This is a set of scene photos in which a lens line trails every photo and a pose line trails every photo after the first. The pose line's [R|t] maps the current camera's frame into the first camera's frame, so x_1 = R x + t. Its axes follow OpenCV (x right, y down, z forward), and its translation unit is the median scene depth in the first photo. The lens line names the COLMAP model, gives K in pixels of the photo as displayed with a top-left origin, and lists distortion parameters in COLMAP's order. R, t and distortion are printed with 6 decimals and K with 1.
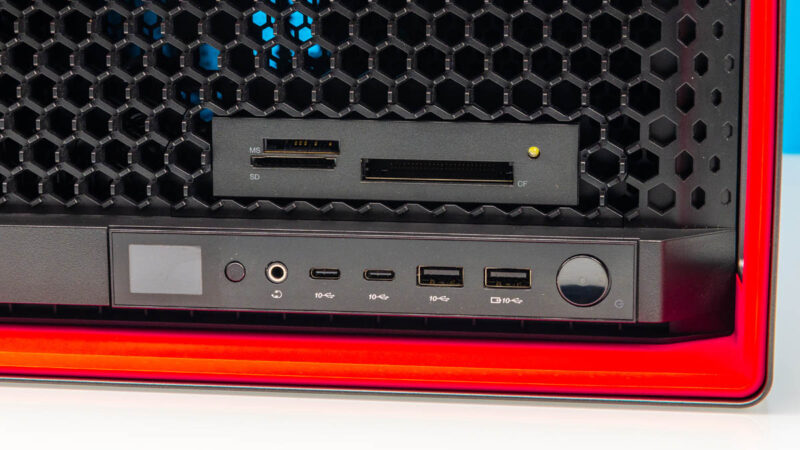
lens RADIAL K [[1563.4, 0, 401.7], [0, 1563.4, 223.5], [0, 0, 1]] dist [-0.000223, 0.000000]
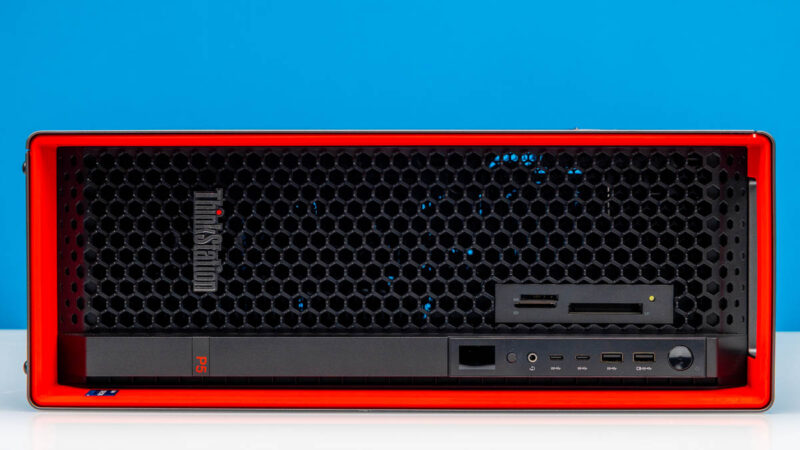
lens RADIAL K [[1563.4, 0, 399.2], [0, 1563.4, 226.7], [0, 0, 1]] dist [-0.000223, 0.000000]
pose [[0.995533, -0.007858, 0.094090, -0.450488], [0.019732, 0.991841, -0.125943, 0.116577], [-0.092332, 0.127237, 0.987565, -1.053563]]
